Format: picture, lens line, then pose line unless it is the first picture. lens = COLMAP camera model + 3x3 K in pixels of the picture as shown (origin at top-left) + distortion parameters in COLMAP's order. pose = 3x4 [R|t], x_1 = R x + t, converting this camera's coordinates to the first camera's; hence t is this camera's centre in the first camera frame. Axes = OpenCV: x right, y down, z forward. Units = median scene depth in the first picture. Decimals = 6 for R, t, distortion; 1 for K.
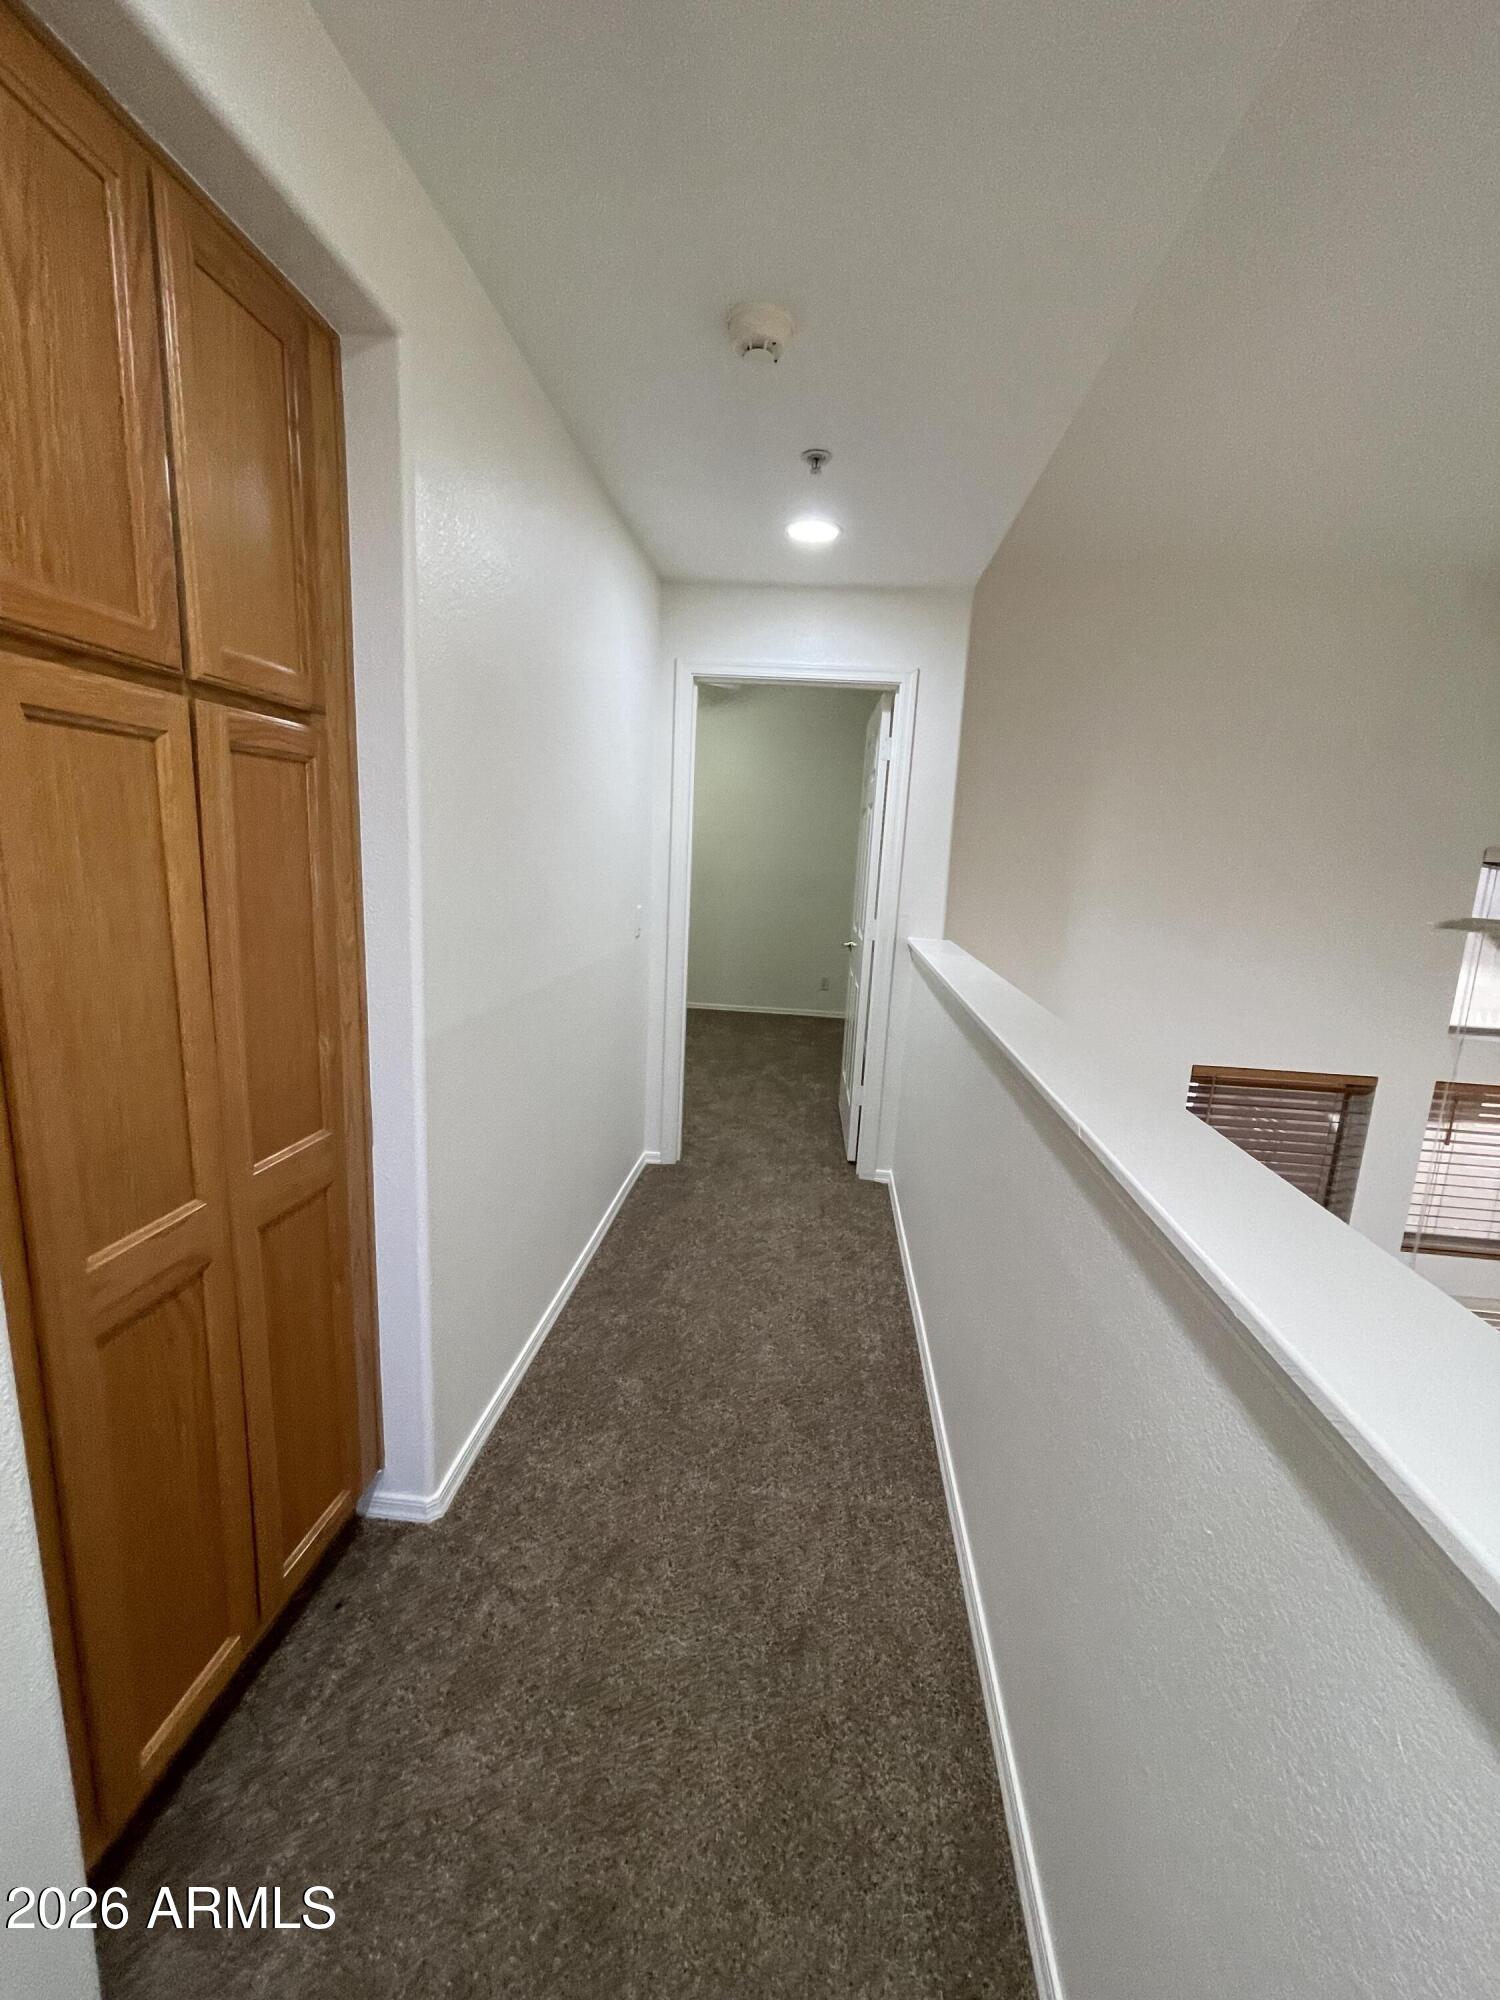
lens RADIAL K [[801.6, 0, 750.0], [0, 801.6, 1000.0], [0, 0, 1]] dist [-0.001685, -0.000304]
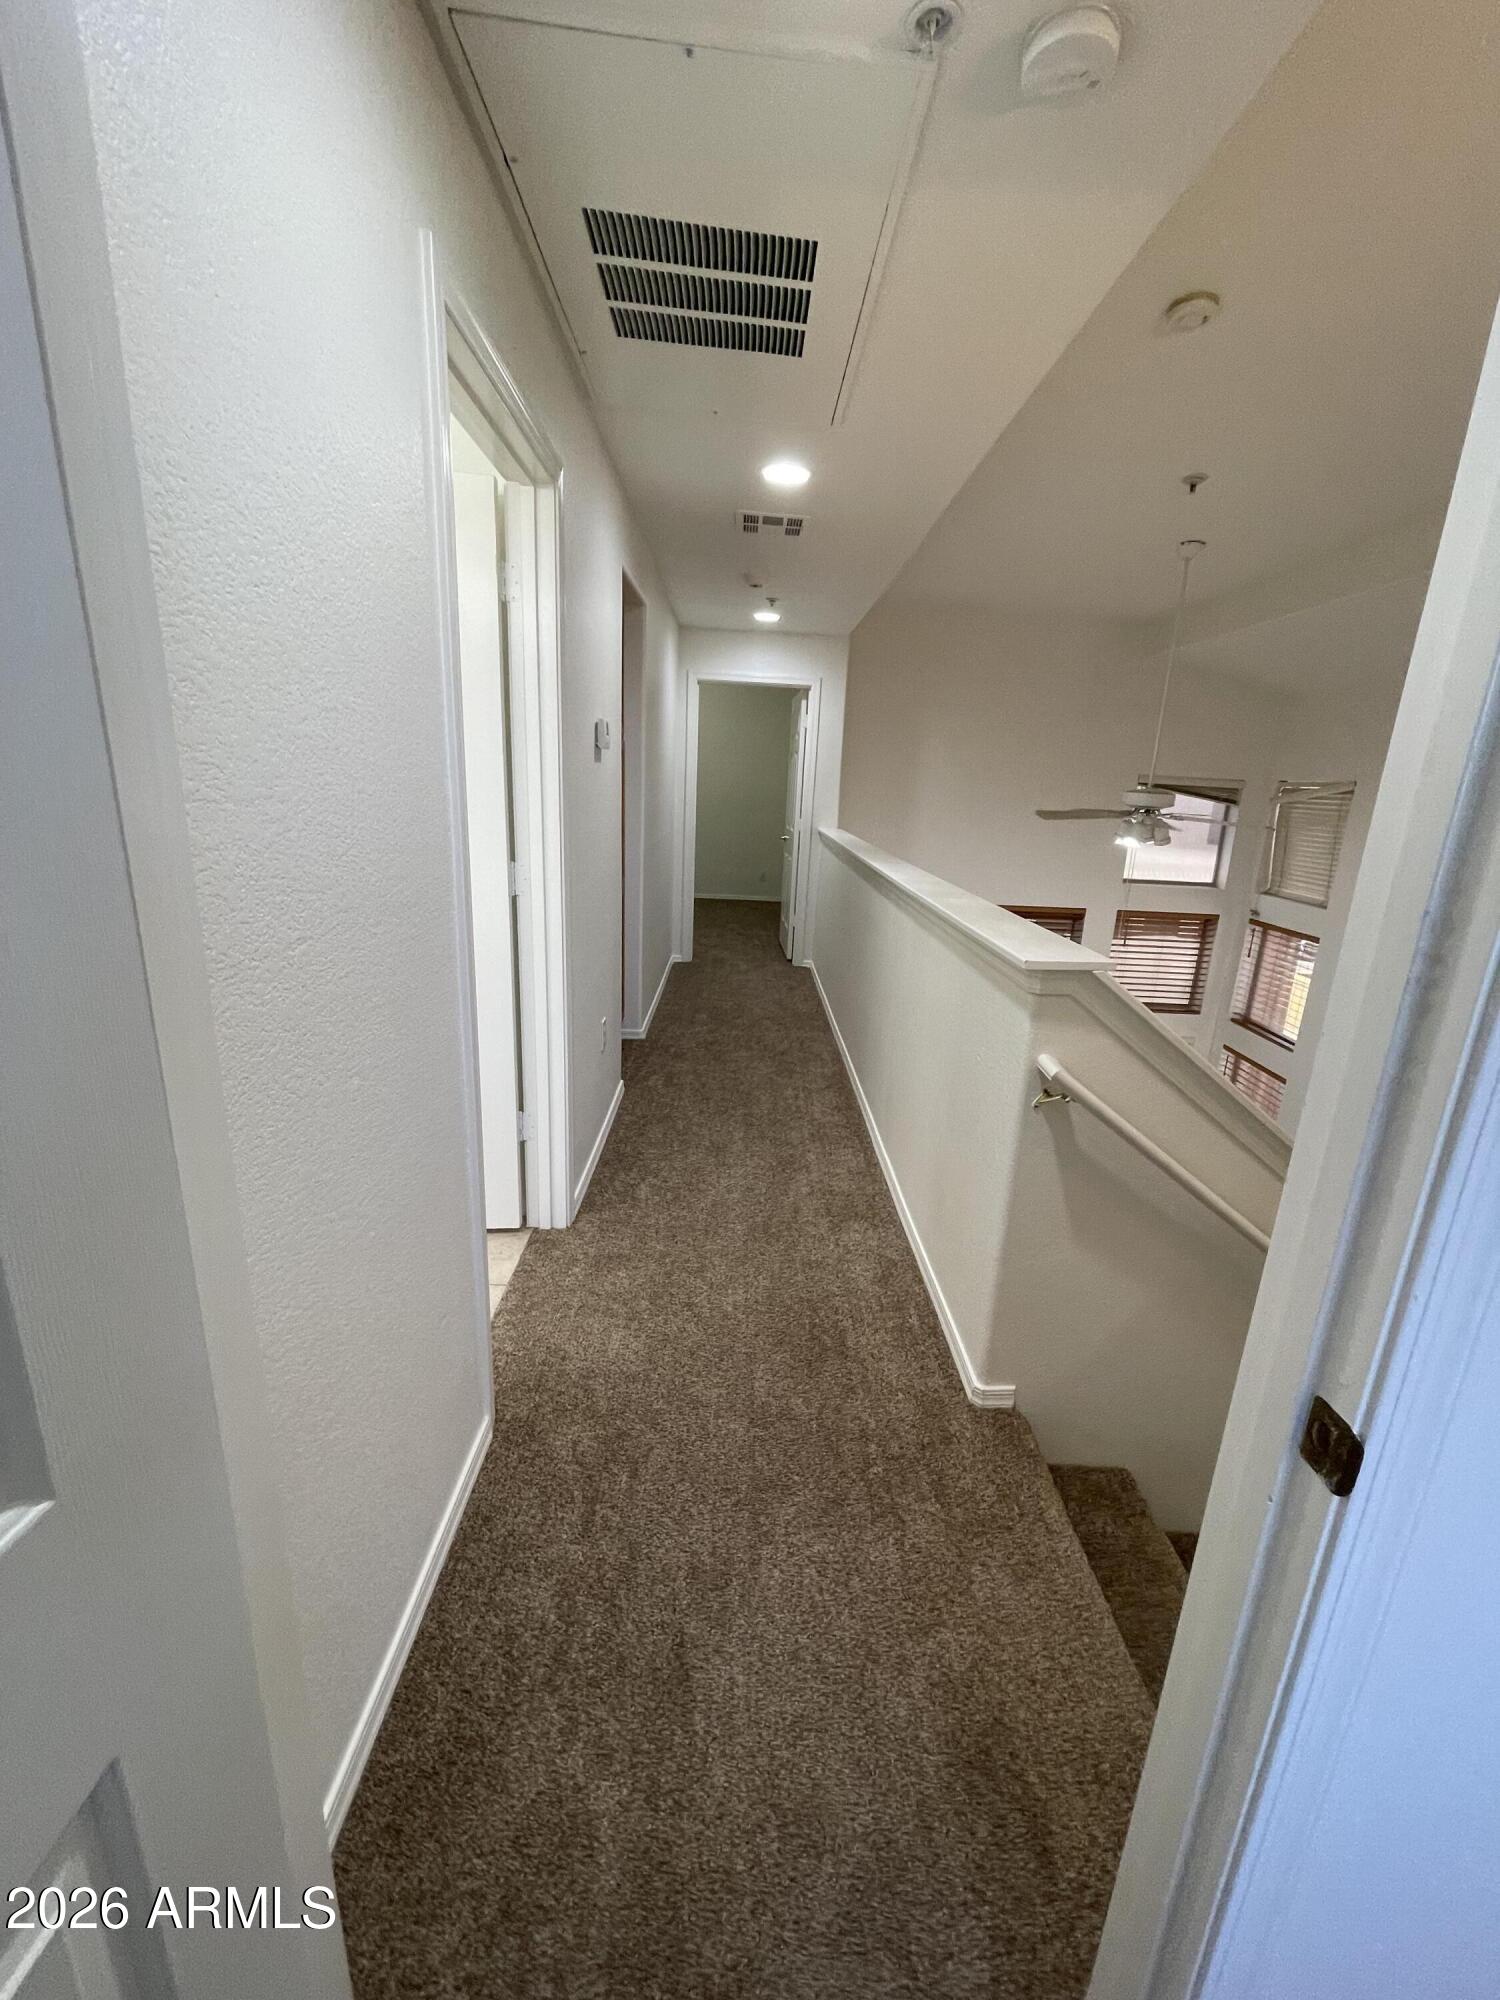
lens RADIAL K [[800.5, 0, 750.0], [0, 800.5, 1000.0], [0, 0, 1]] dist [-0.015756, -0.000176]
pose [[0.994861, -0.033658, 0.095487, -0.141273], [0.025378, 0.995916, 0.086644, 0.146721], [-0.098013, -0.083775, 0.991653, -0.803998]]
